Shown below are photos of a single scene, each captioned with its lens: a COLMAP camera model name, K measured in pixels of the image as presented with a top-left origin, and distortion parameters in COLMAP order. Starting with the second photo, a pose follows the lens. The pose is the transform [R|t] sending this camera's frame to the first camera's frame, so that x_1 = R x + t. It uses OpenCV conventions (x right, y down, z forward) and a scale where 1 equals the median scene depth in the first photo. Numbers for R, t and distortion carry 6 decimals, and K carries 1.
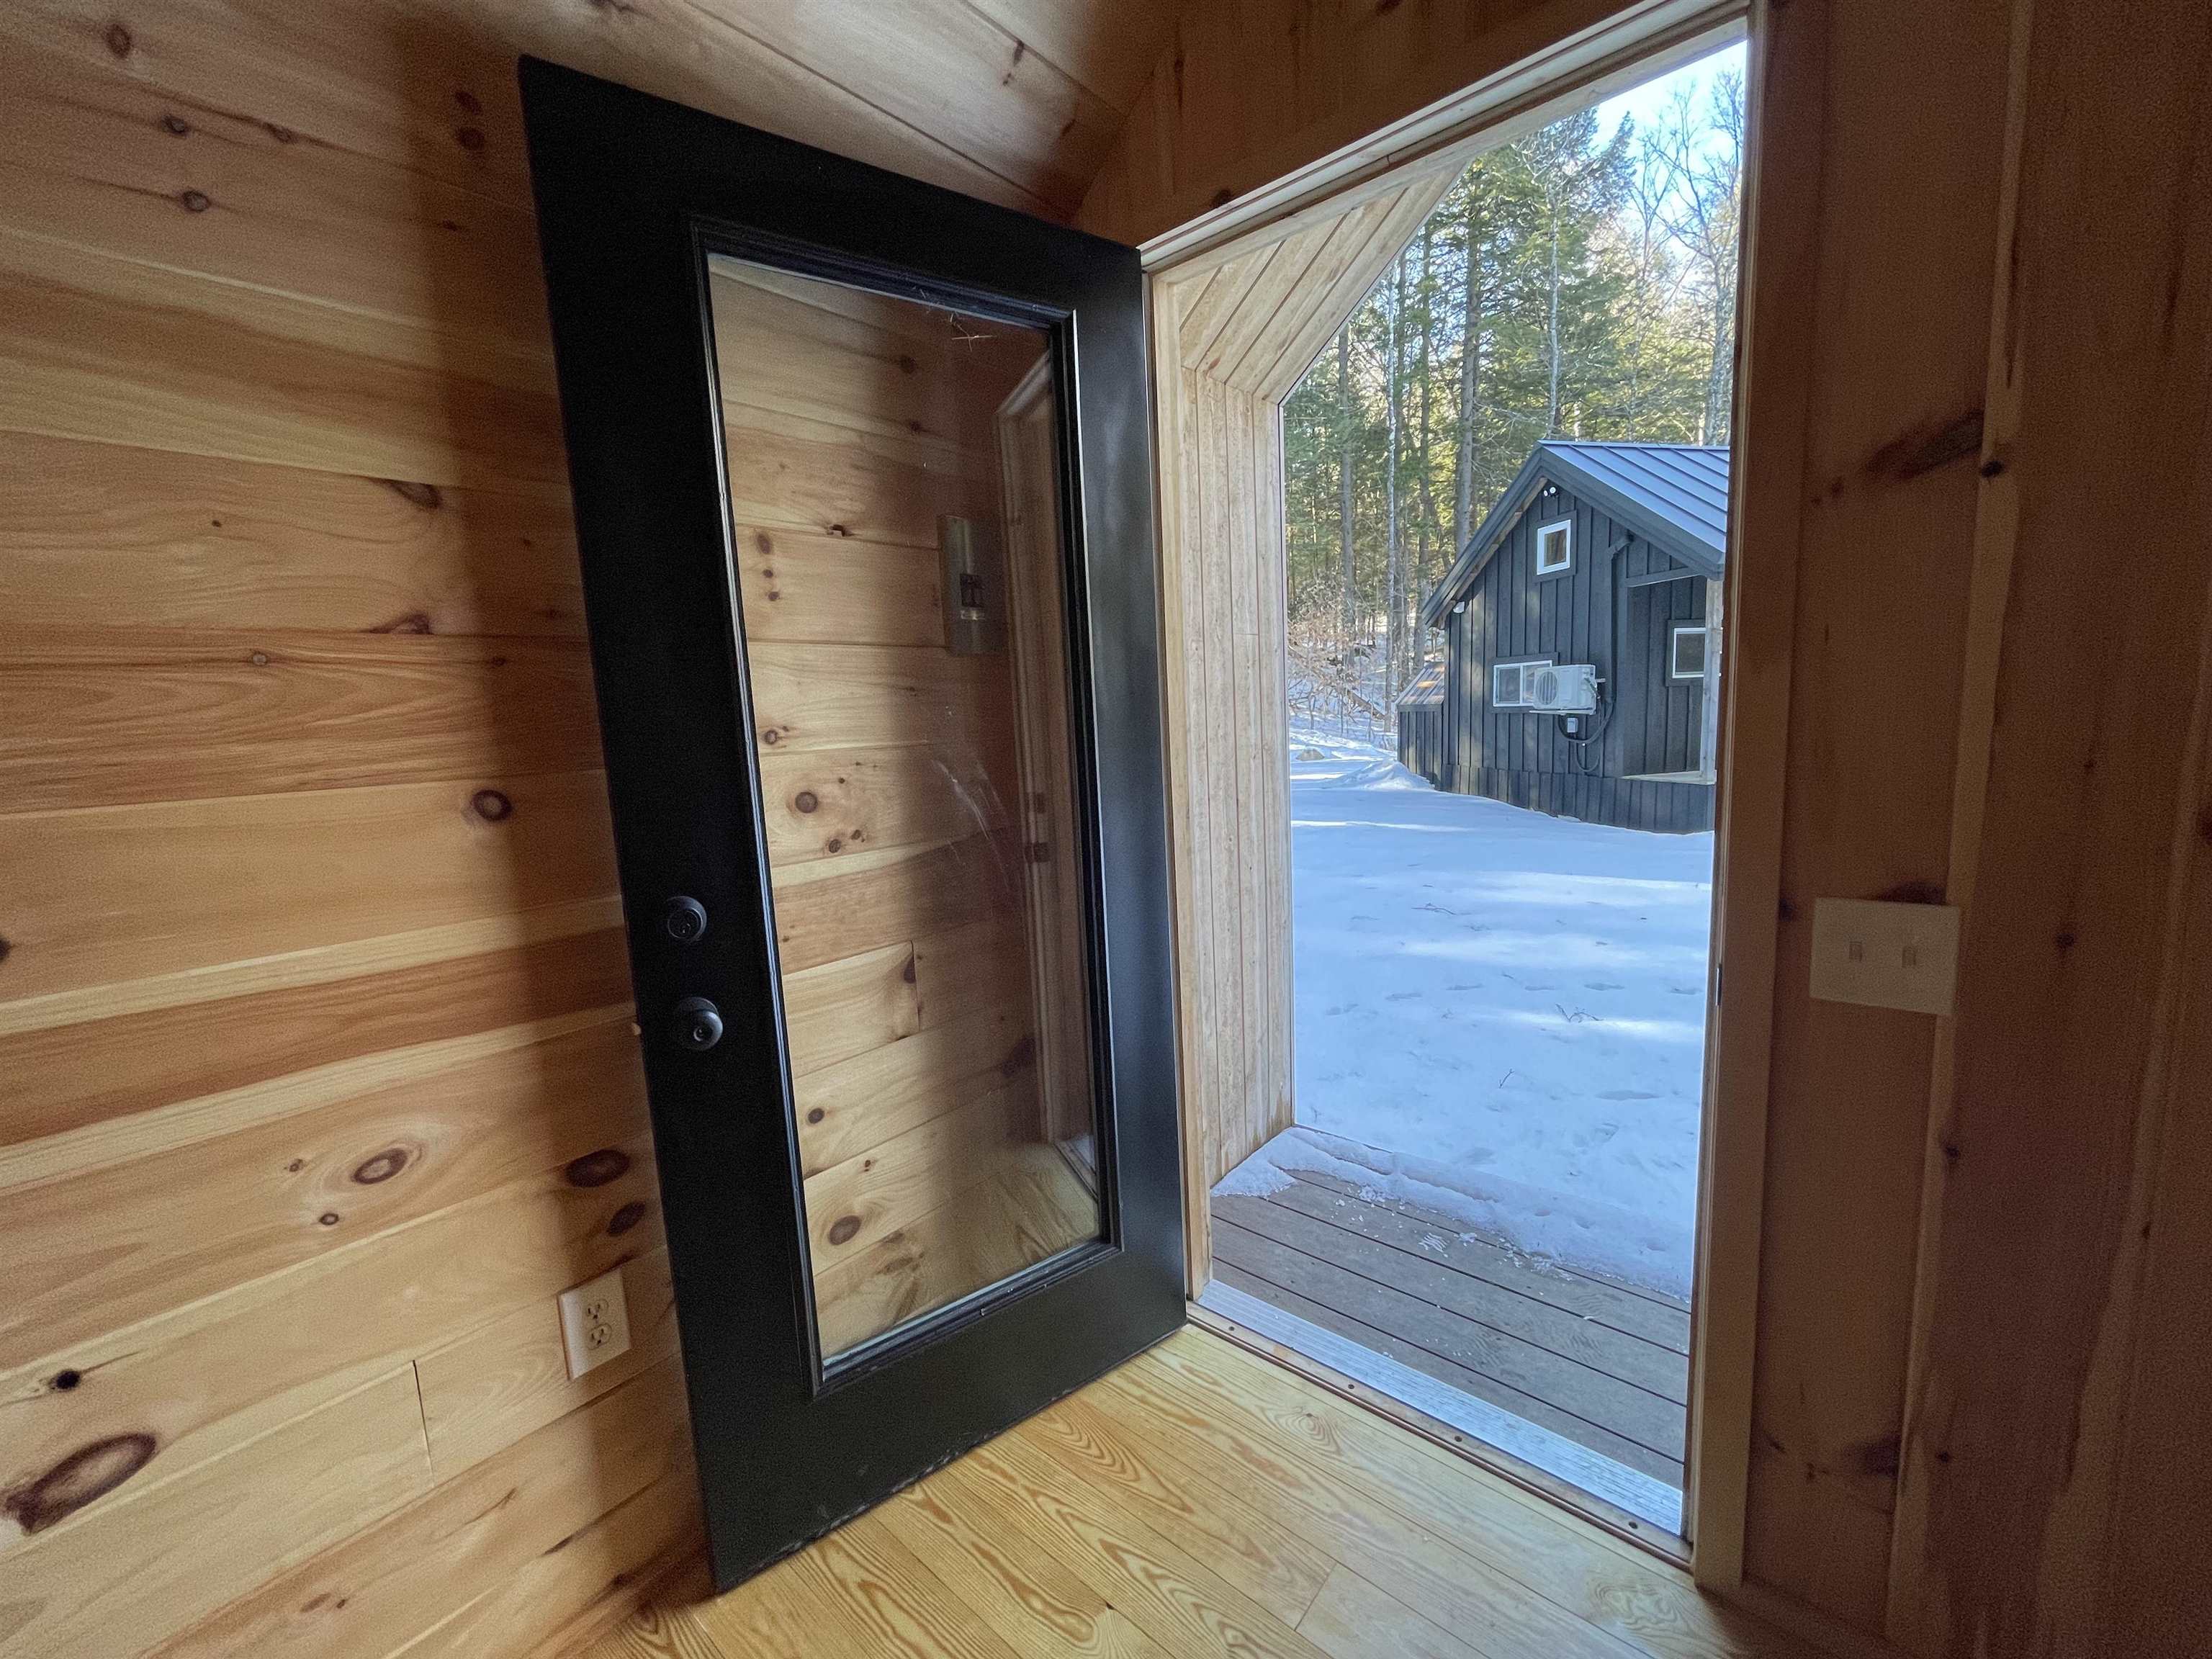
lens RADIAL K [[881.9, 0, 1106.0], [0, 881.9, 829.5], [0, 0, 1]] dist [-0.014211, -0.000020]
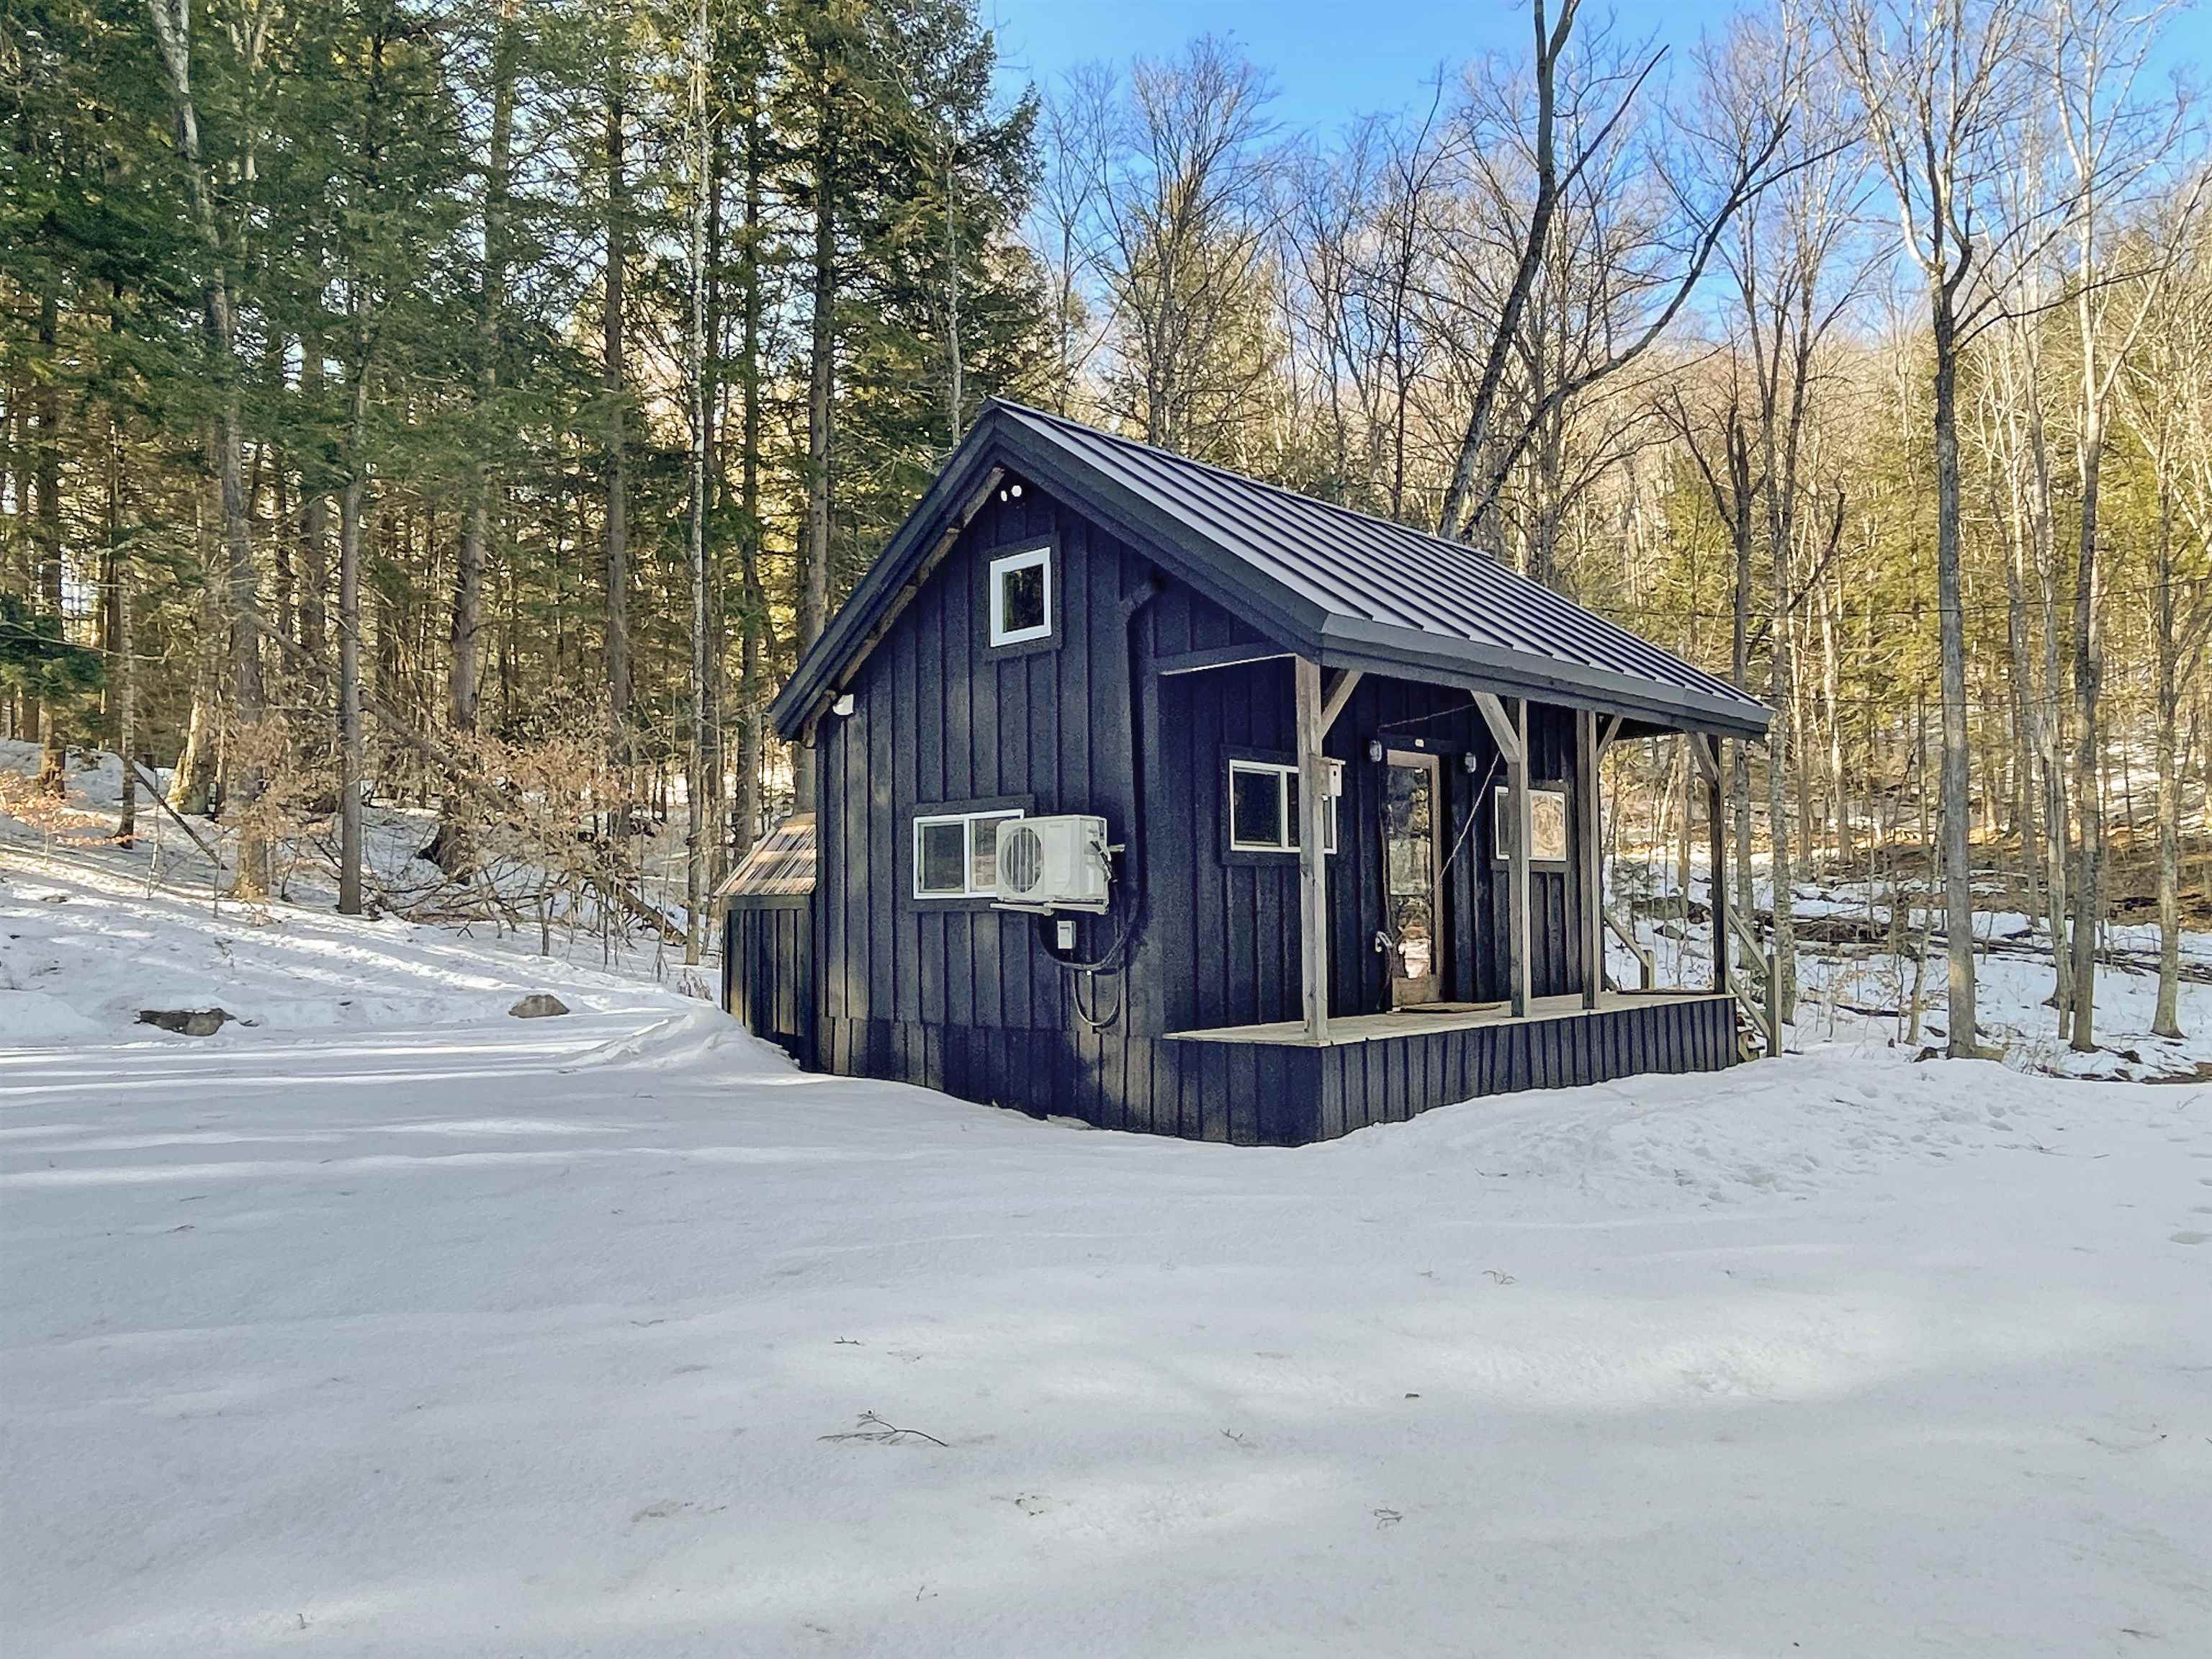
lens RADIAL K [[1481.2, 0, 1108.7], [0, 1481.2, 879.9], [0, 0, 1]] dist [-0.000528, -0.000305]
pose [[0.832438, 0.046983, 0.552123, 0.063516], [0.051129, 0.985636, -0.160960, -0.008888], [-0.551754, 0.162219, 0.818078, 0.236777]]
